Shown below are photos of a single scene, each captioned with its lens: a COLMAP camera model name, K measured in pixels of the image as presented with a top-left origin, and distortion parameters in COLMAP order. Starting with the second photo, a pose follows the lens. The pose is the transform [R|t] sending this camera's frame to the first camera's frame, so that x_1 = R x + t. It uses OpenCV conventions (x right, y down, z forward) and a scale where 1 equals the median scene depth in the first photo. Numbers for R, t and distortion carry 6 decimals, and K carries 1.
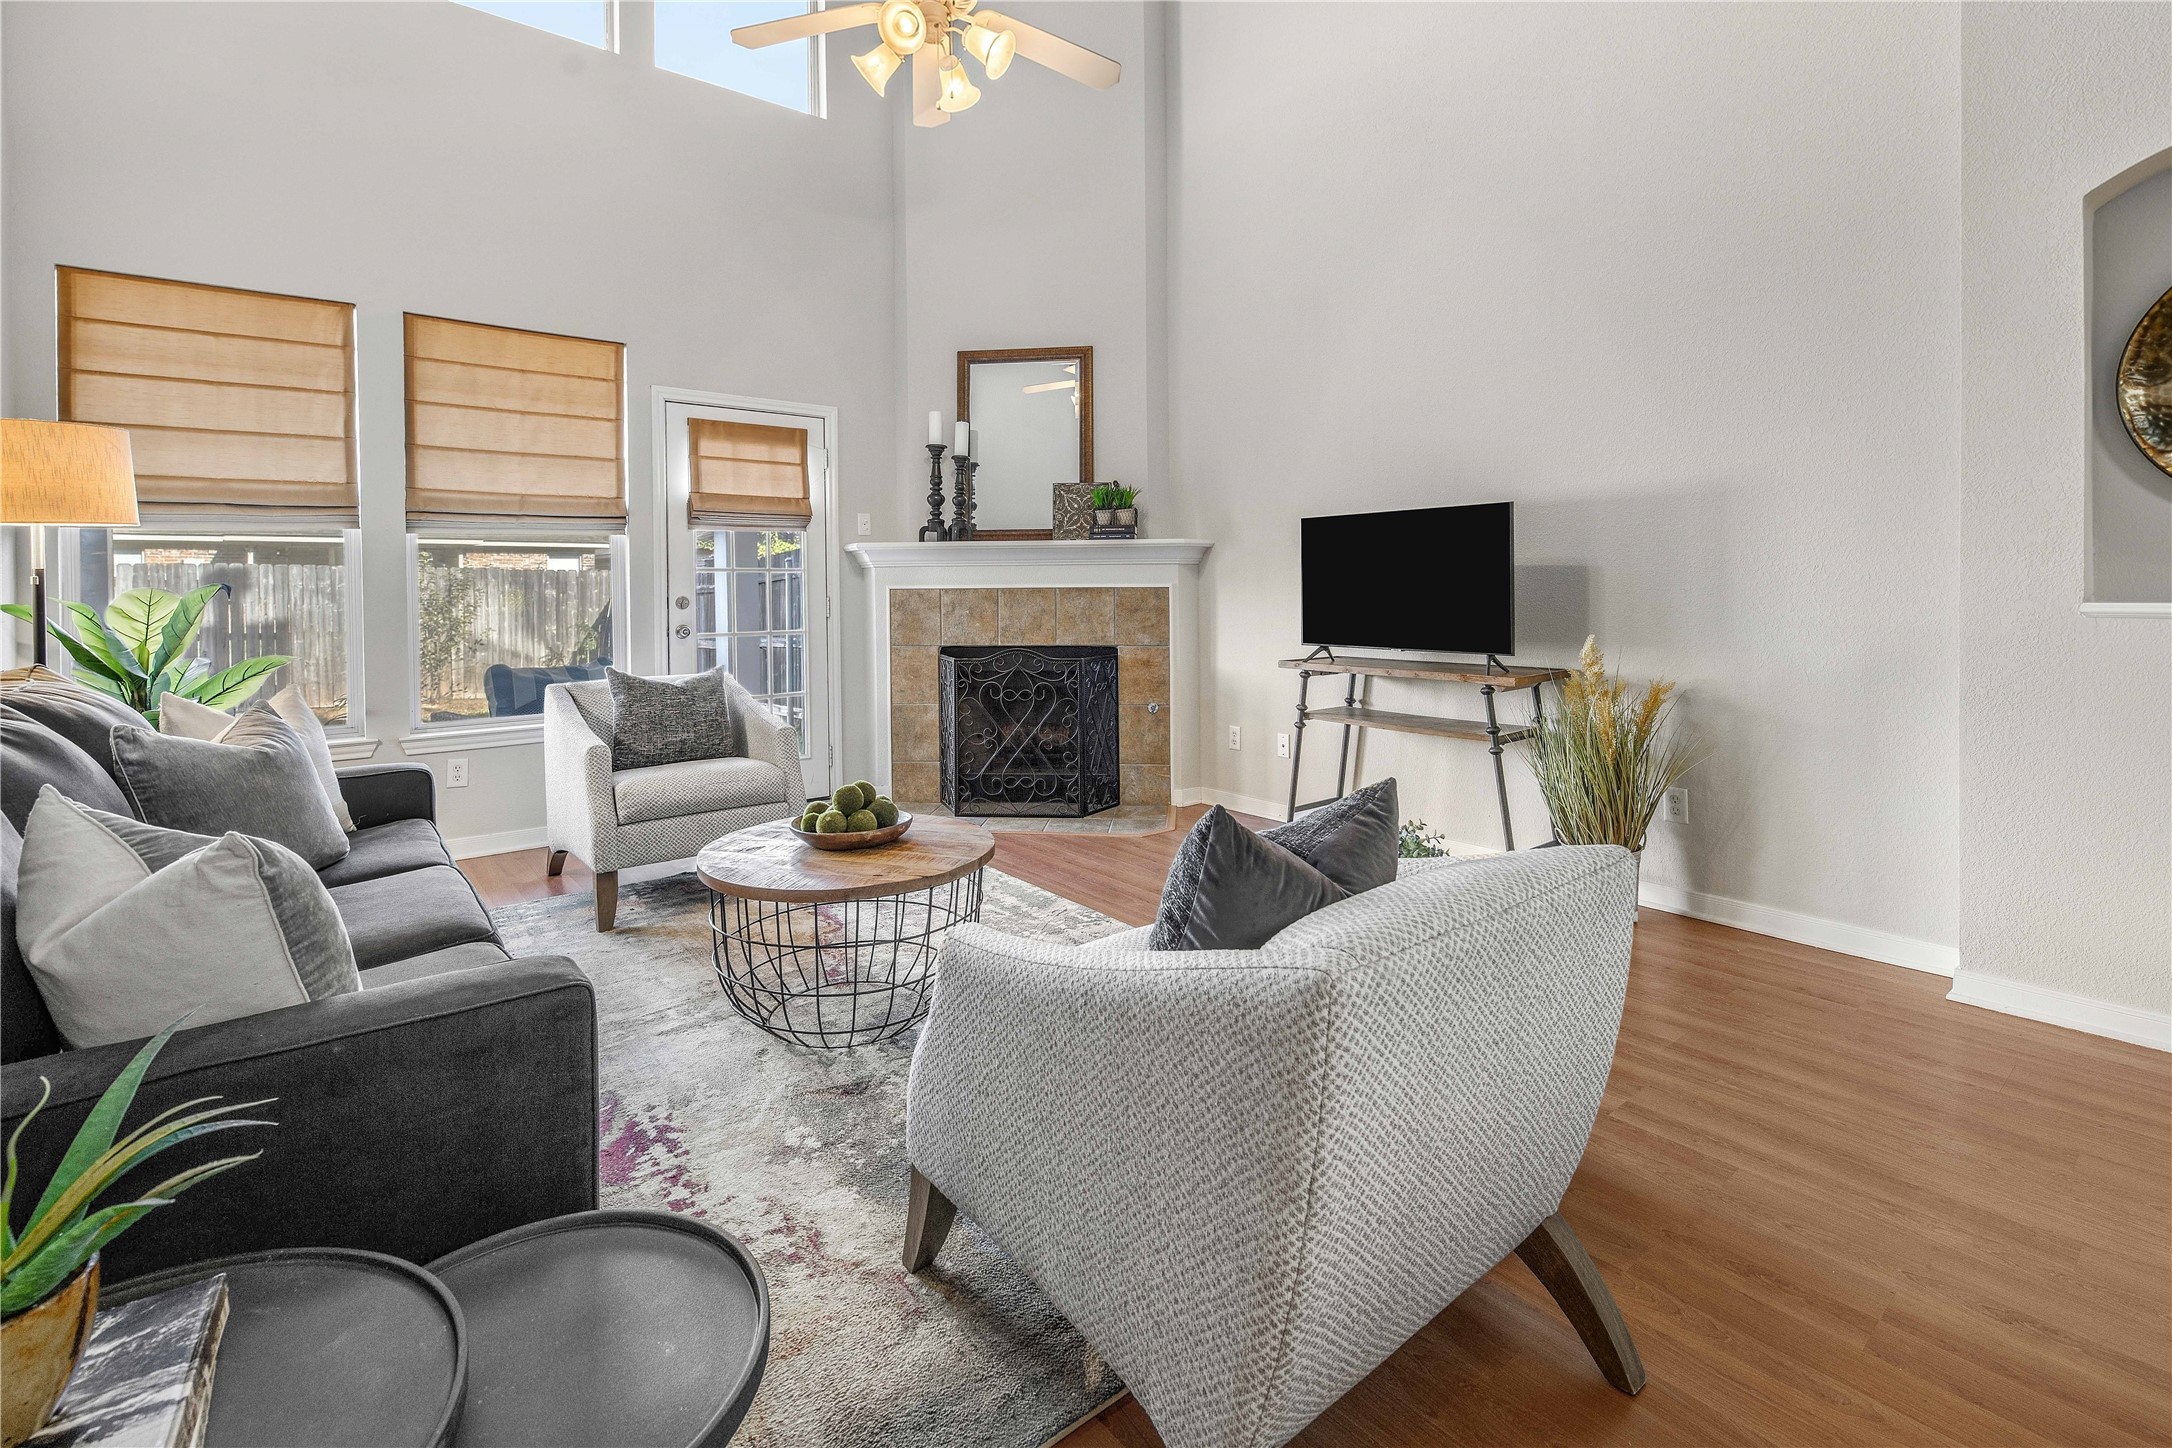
lens RADIAL K [[974.7, 0, 989.2], [0, 974.7, 603.6], [0, 0, 1]] dist [0.001307, -0.012519]
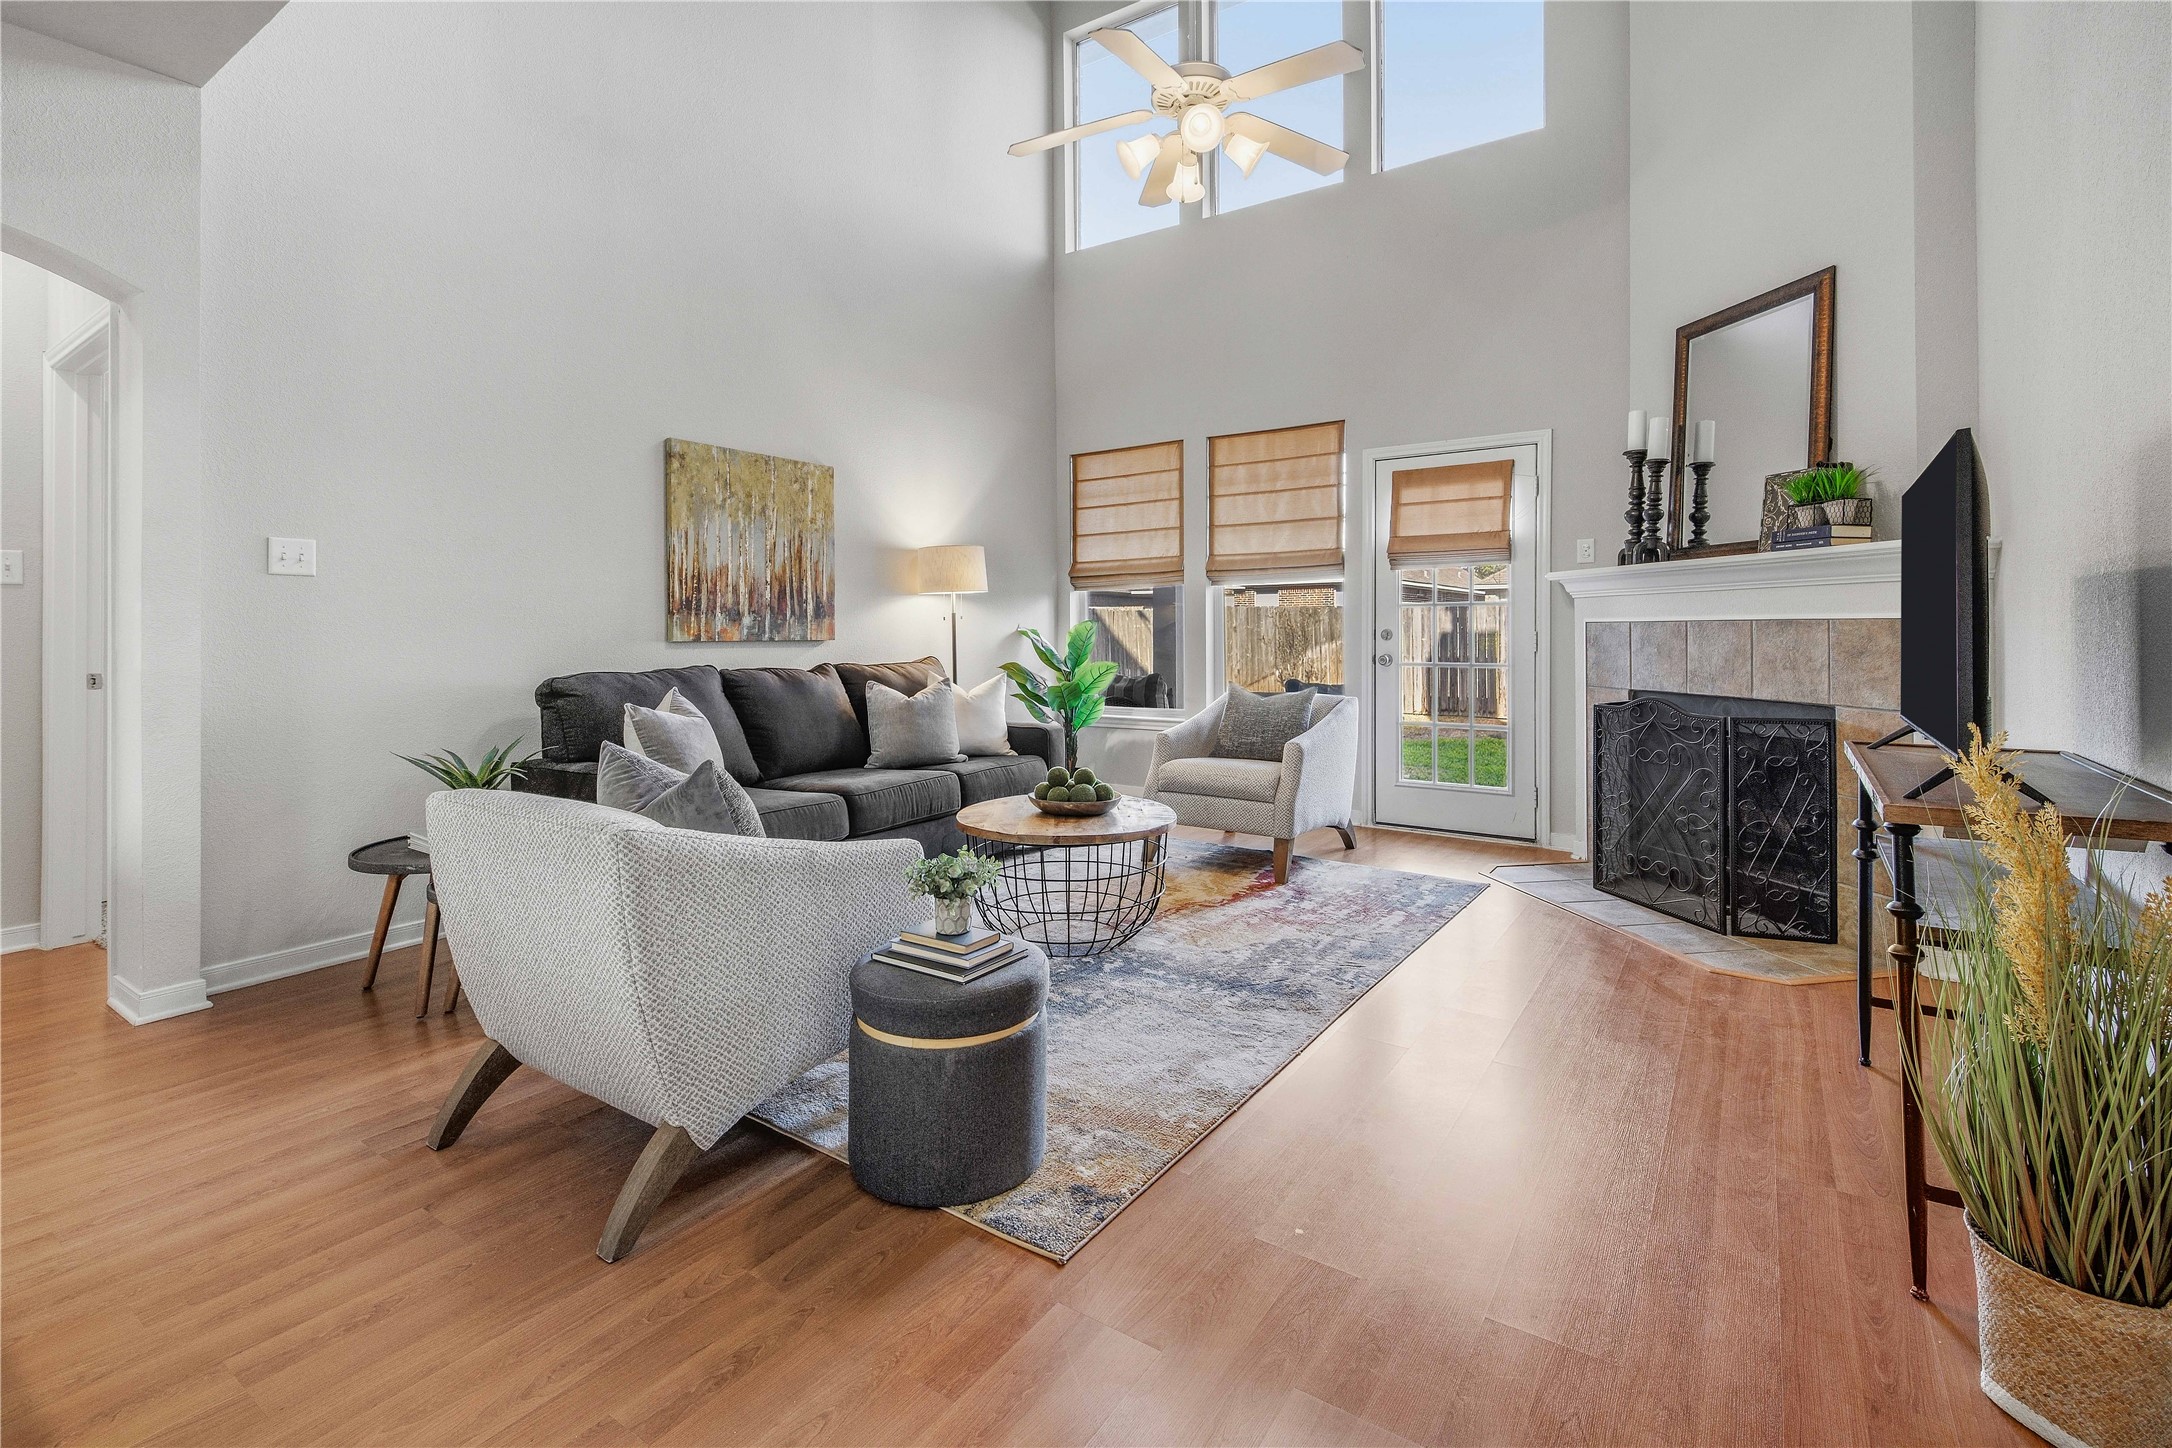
lens RADIAL K [[951.0, 0, 1141.9], [0, 951.0, 639.3], [0, 0, 1]] dist [0.000968, 0.000160]
pose [[0.343951, 0.012283, -0.938907, 0.605934], [-0.014840, 0.999861, 0.007645, 0.000022], [0.938870, 0.011304, 0.344086, 0.336155]]
